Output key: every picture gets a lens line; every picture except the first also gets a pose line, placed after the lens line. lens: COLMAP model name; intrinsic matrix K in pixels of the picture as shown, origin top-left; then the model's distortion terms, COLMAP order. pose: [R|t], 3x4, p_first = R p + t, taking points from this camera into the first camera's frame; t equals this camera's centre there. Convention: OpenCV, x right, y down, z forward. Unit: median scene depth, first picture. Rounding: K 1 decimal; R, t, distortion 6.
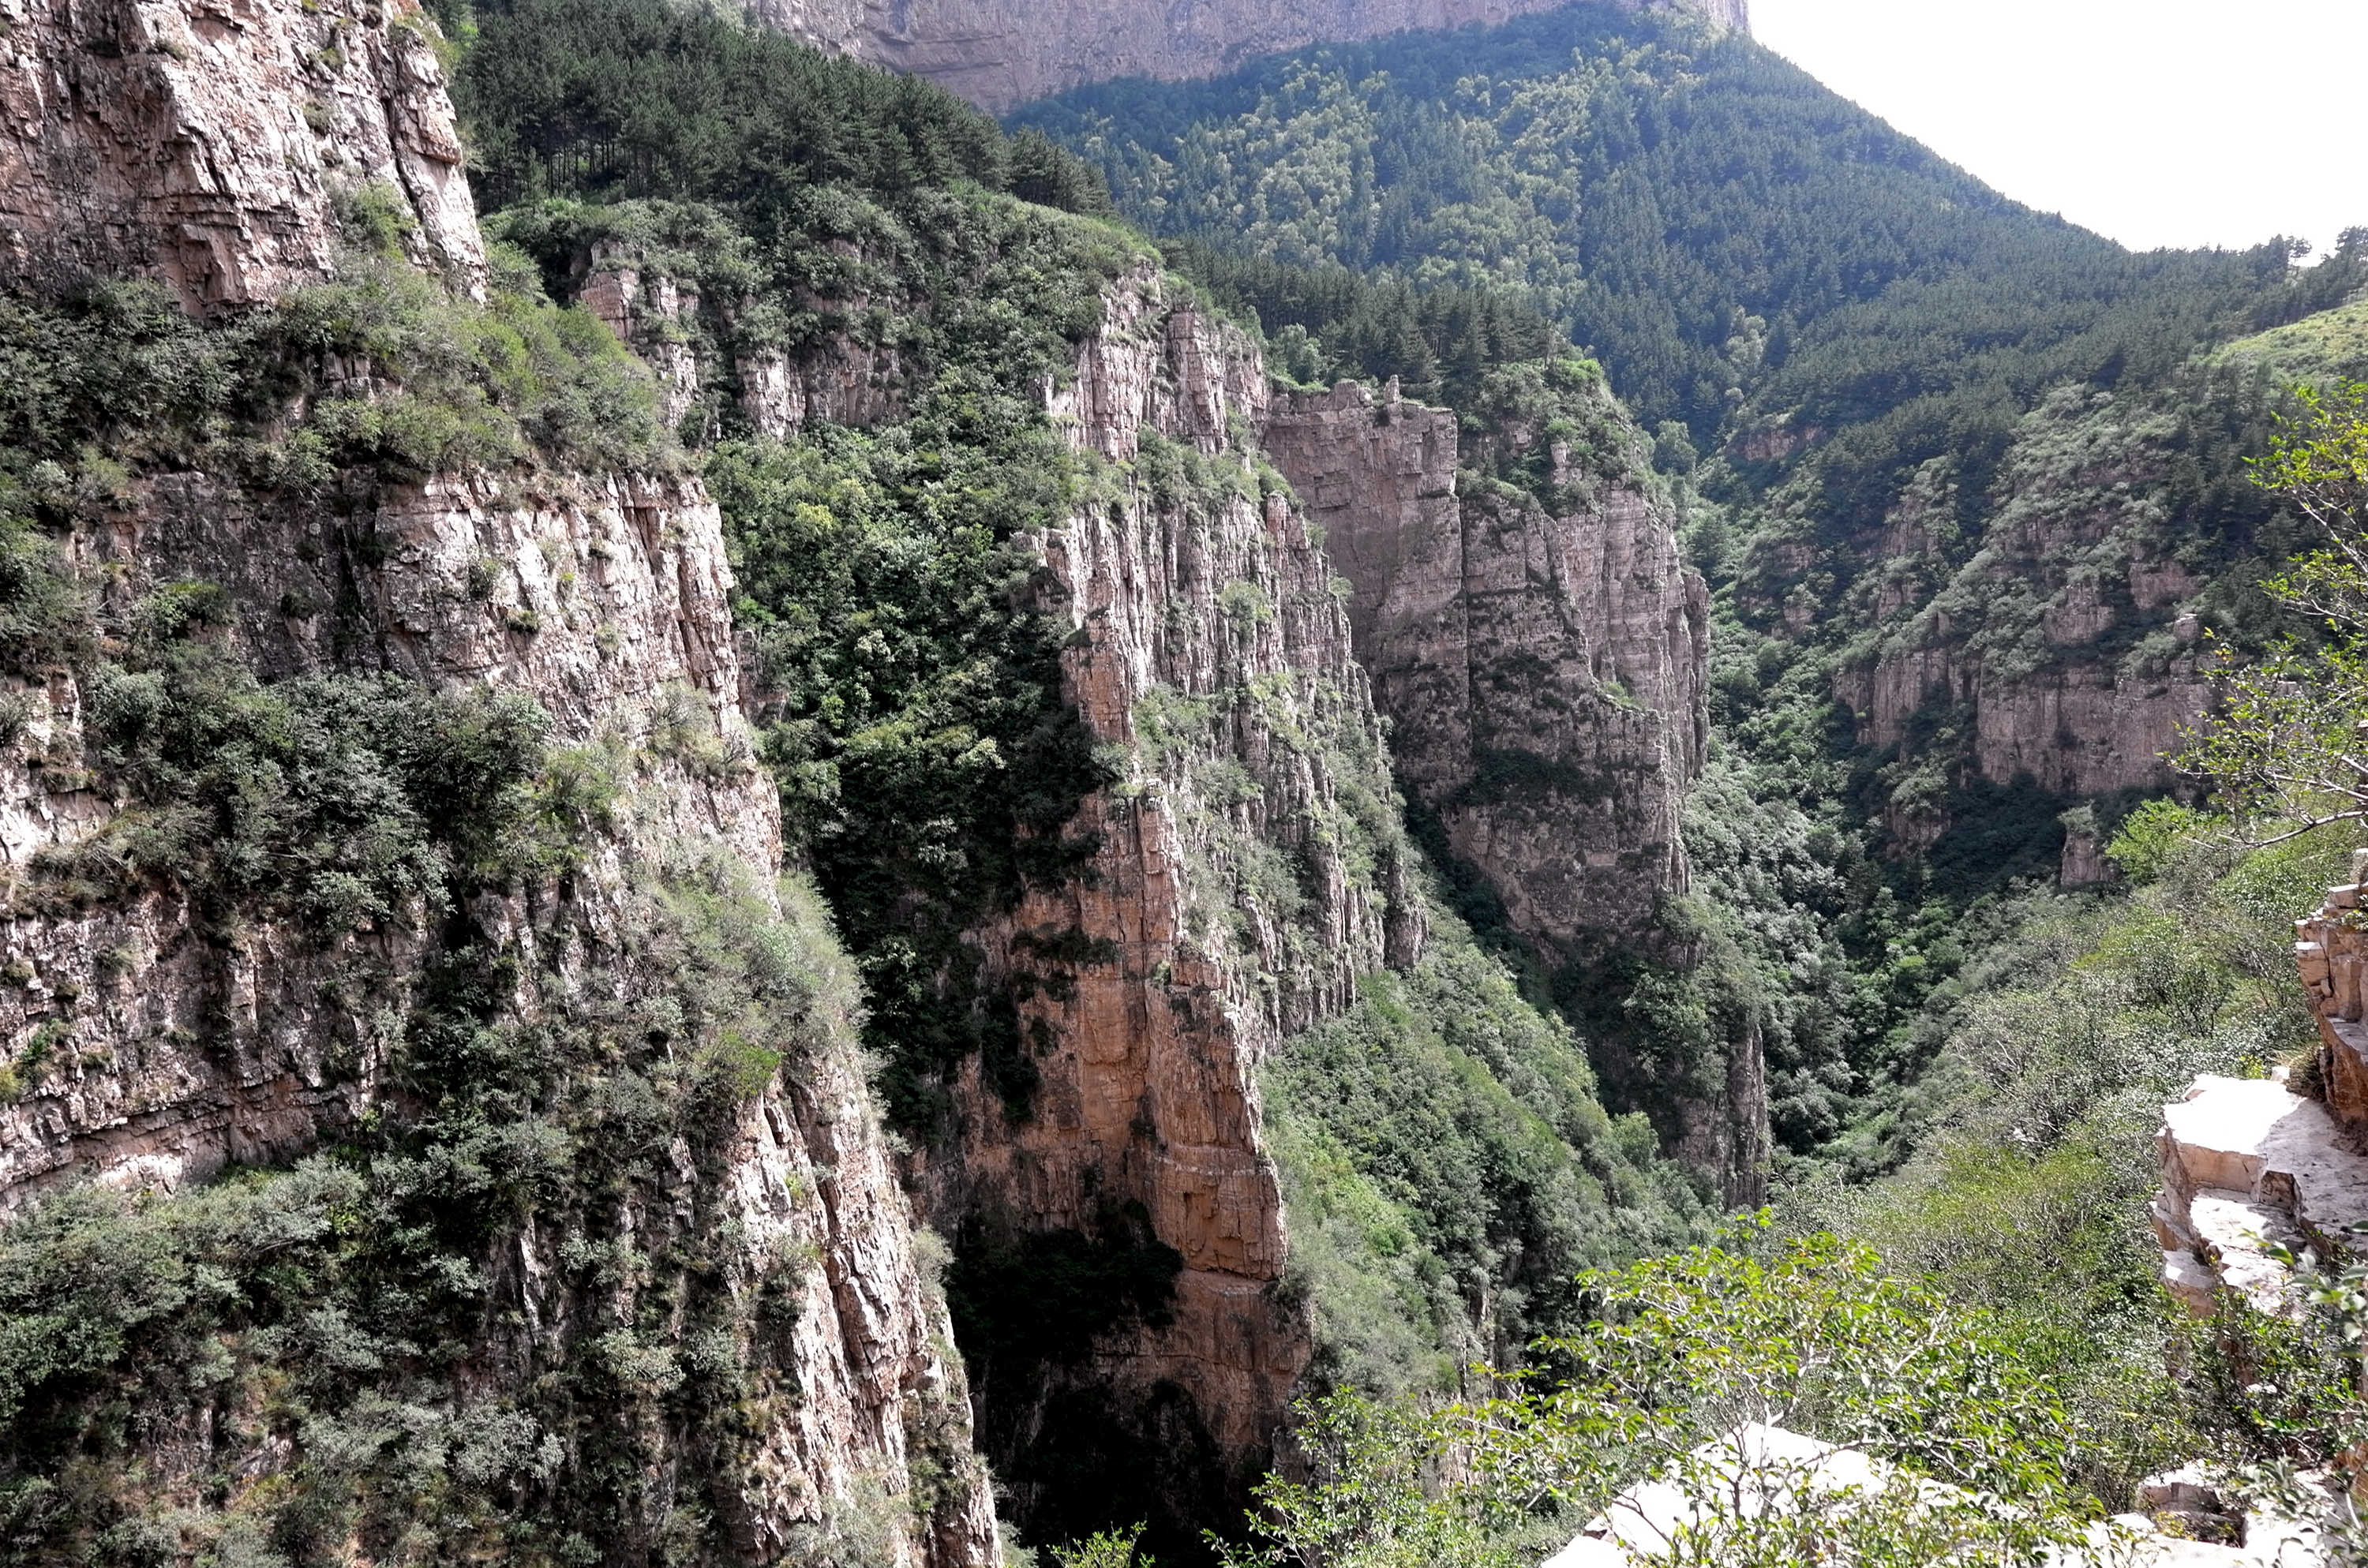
lens RADIAL K [[1910.4, 0, 1189.0], [0, 1910.4, 779.8], [0, 0, 1]] dist [-0.015880, 0.002931]
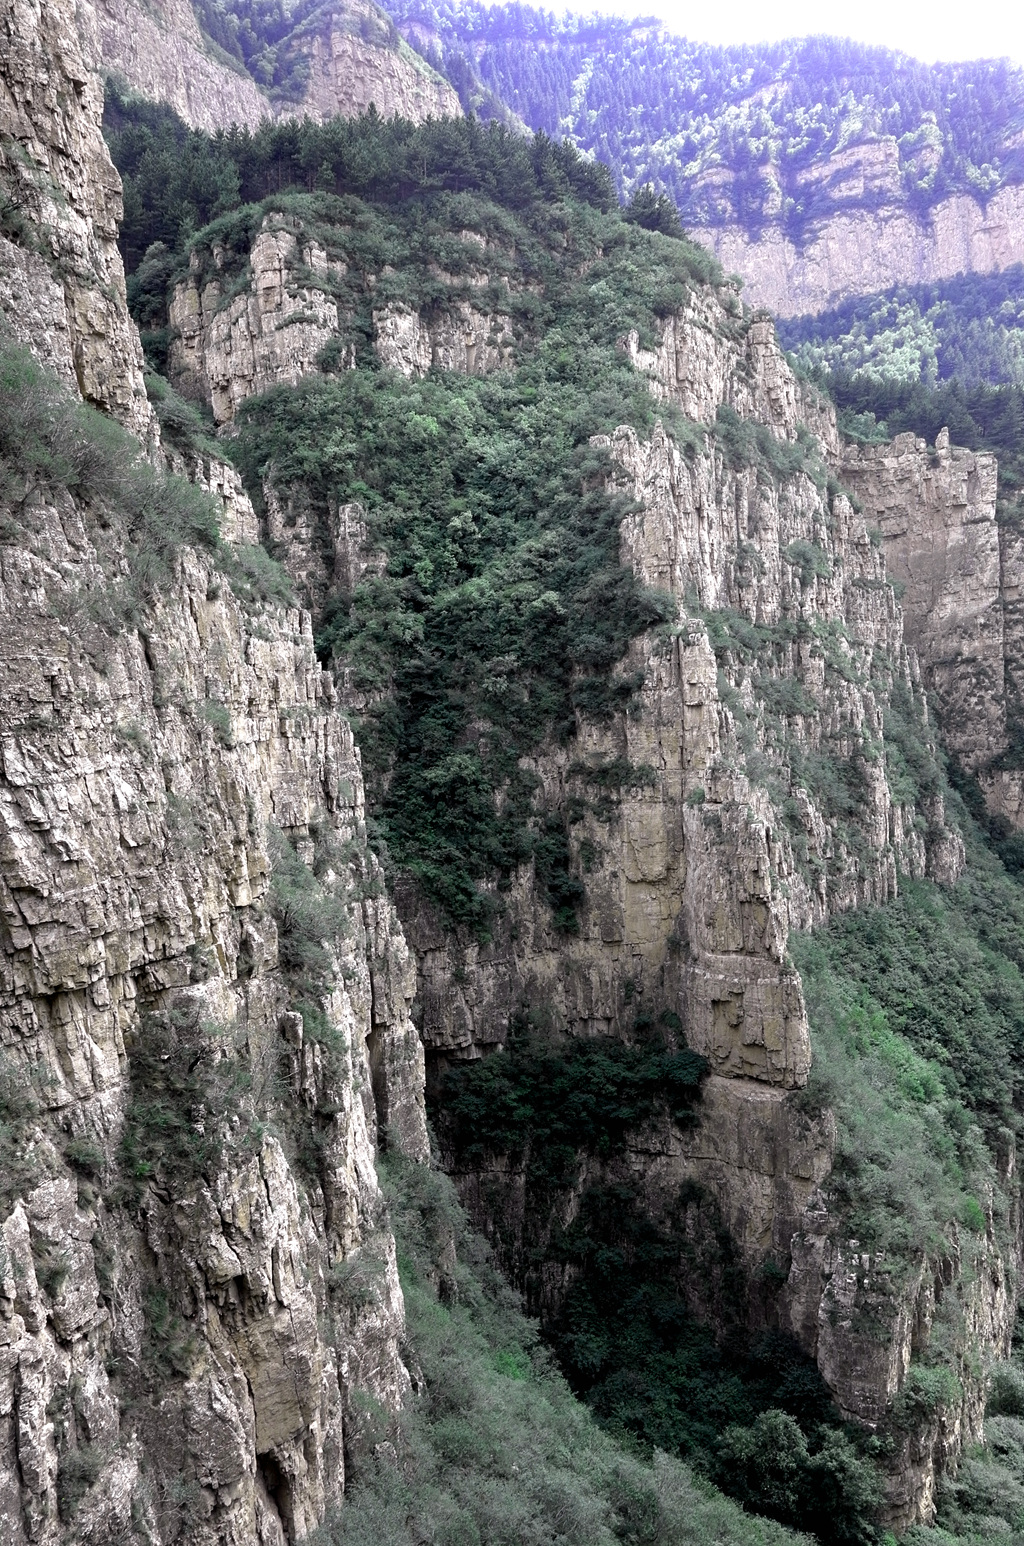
lens RADIAL K [[1254.3, 0, 517.6], [0, 1254.3, 770.9], [0, 0, 1]] dist [-0.004456, -0.006117]
pose [[0.974358, 0.022003, -0.223926, 0.023277], [-0.034169, 0.998134, -0.050604, 0.065284], [0.222395, 0.056958, 0.973292, 0.148035]]
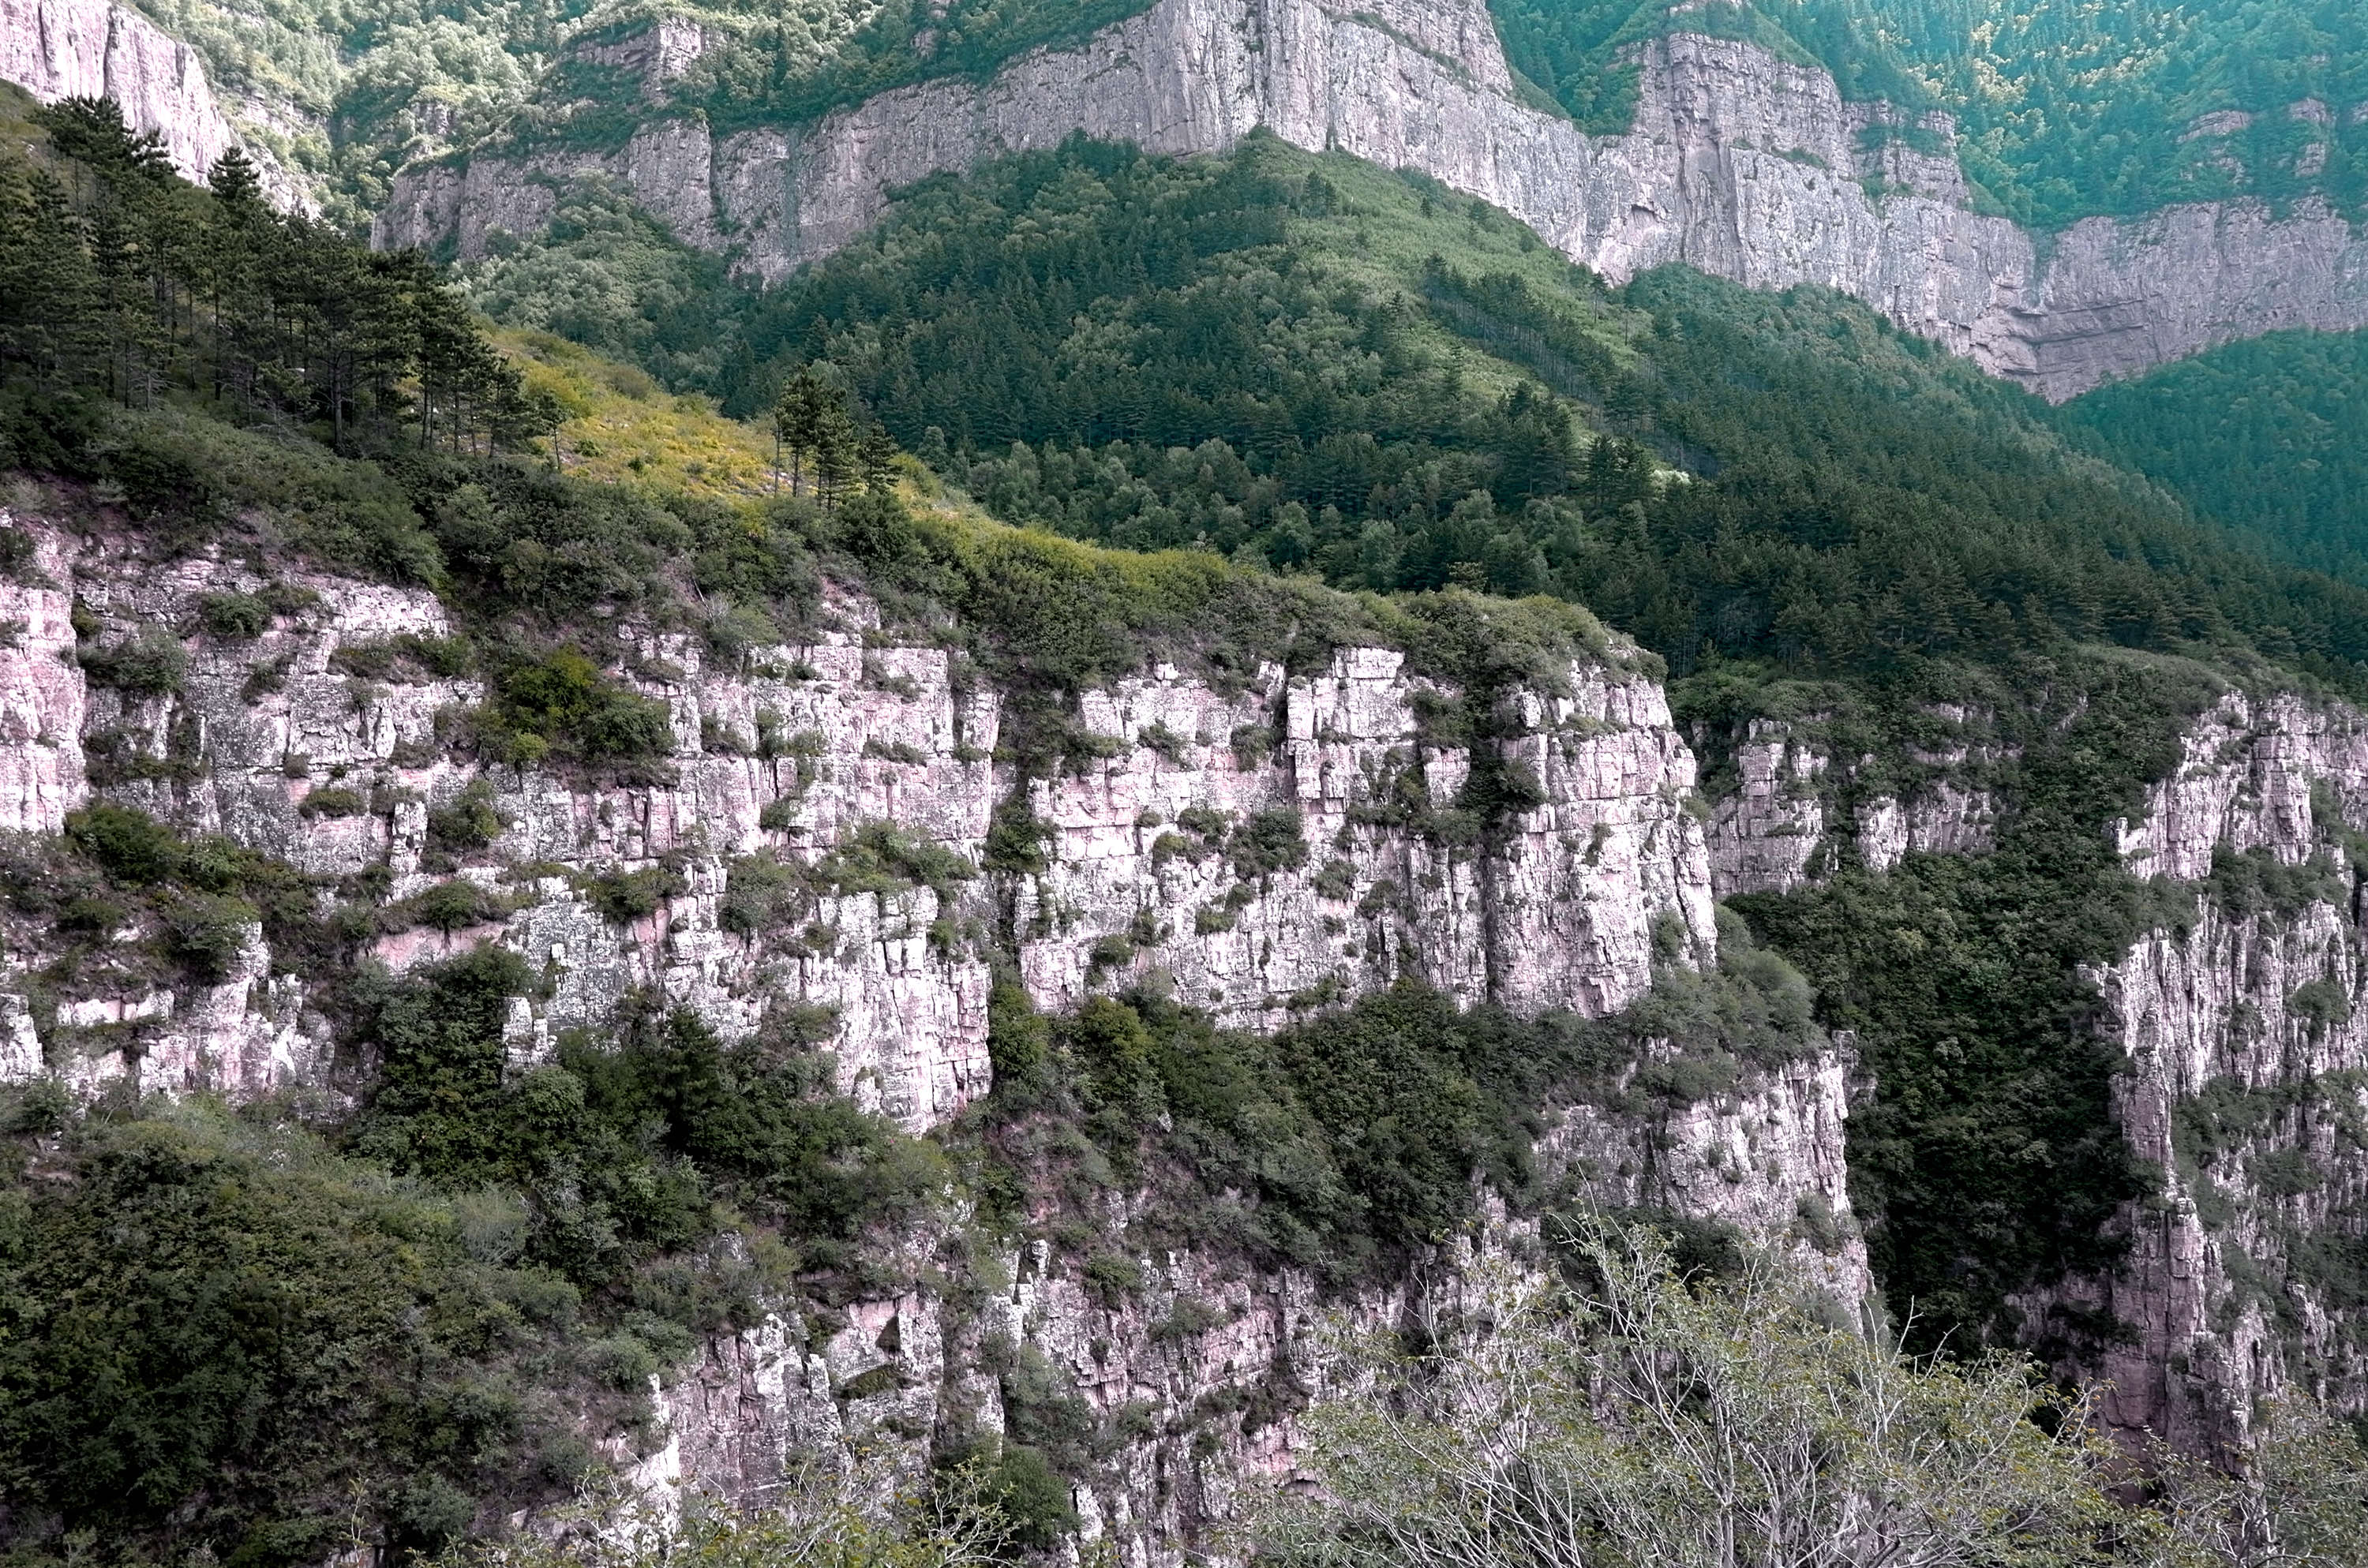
lens RADIAL K [[1910.4, 0, 1189.0], [0, 1910.4, 779.8], [0, 0, 1]] dist [-0.015880, 0.002931]
pose [[0.848807, 0.047437, -0.526570, 0.035030], [-0.096091, 0.993221, -0.065418, -0.064285], [0.519897, 0.106126, 0.847611, -0.194449]]
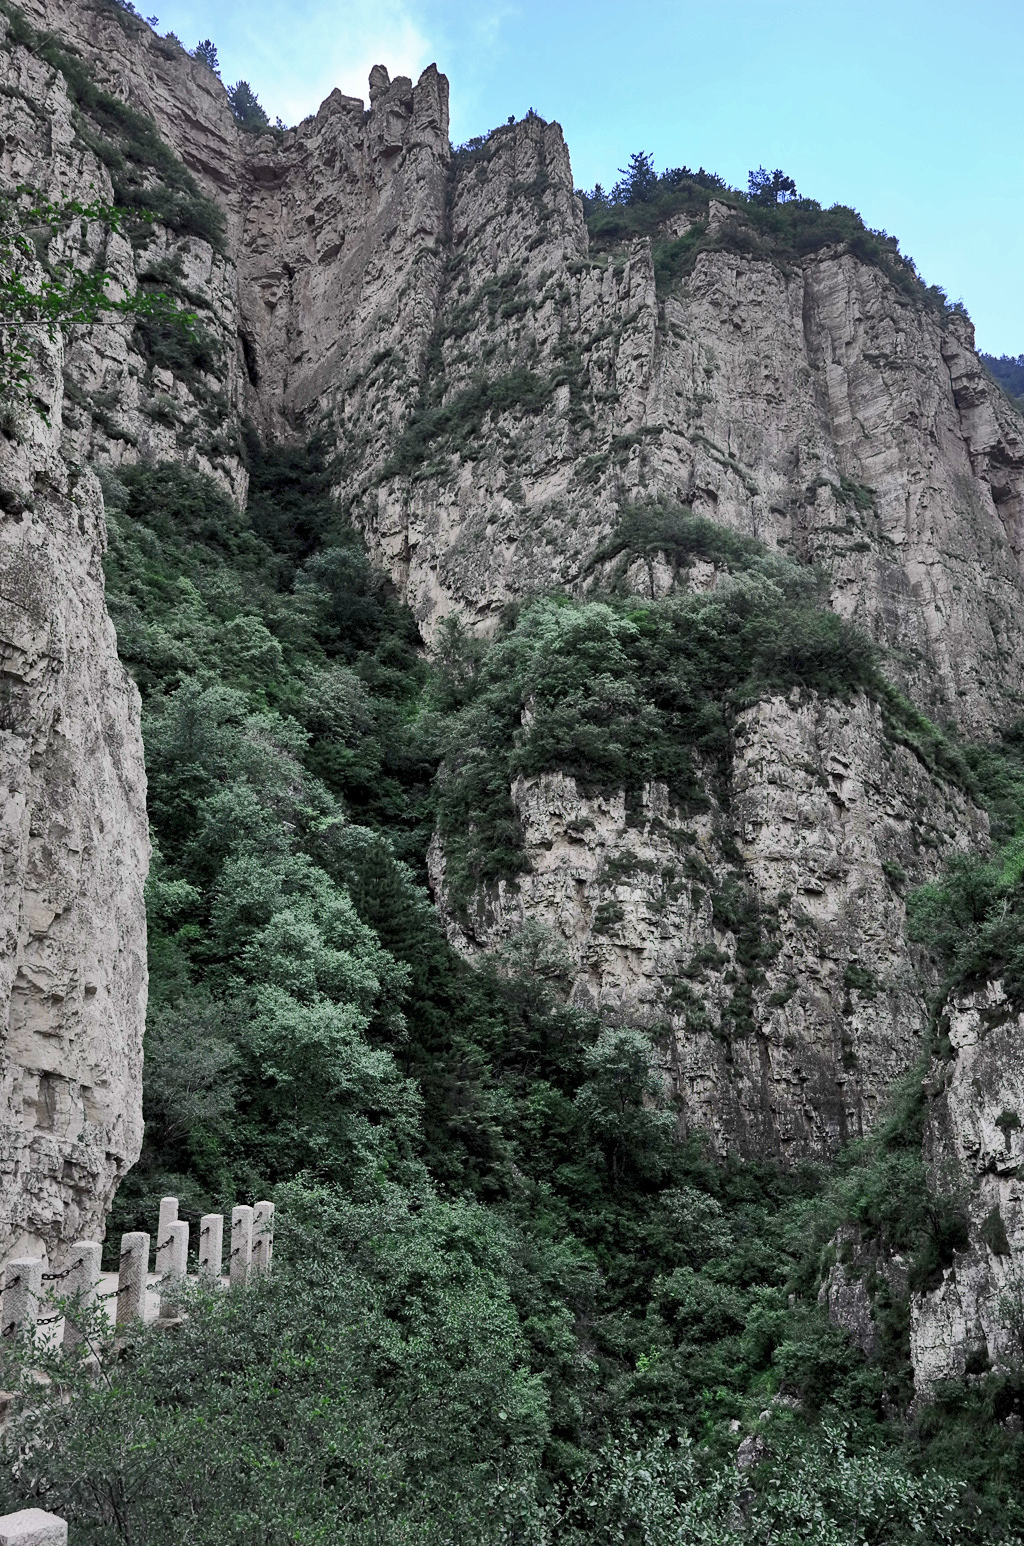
lens RADIAL K [[1254.3, 0, 517.6], [0, 1254.3, 770.9], [0, 0, 1]] dist [-0.004456, -0.006117]
pose [[0.883179, -0.127221, -0.451453, 0.351257], [-0.087227, 0.901171, -0.424596, 0.256915], [0.460854, 0.414373, 0.784798, 0.751618]]
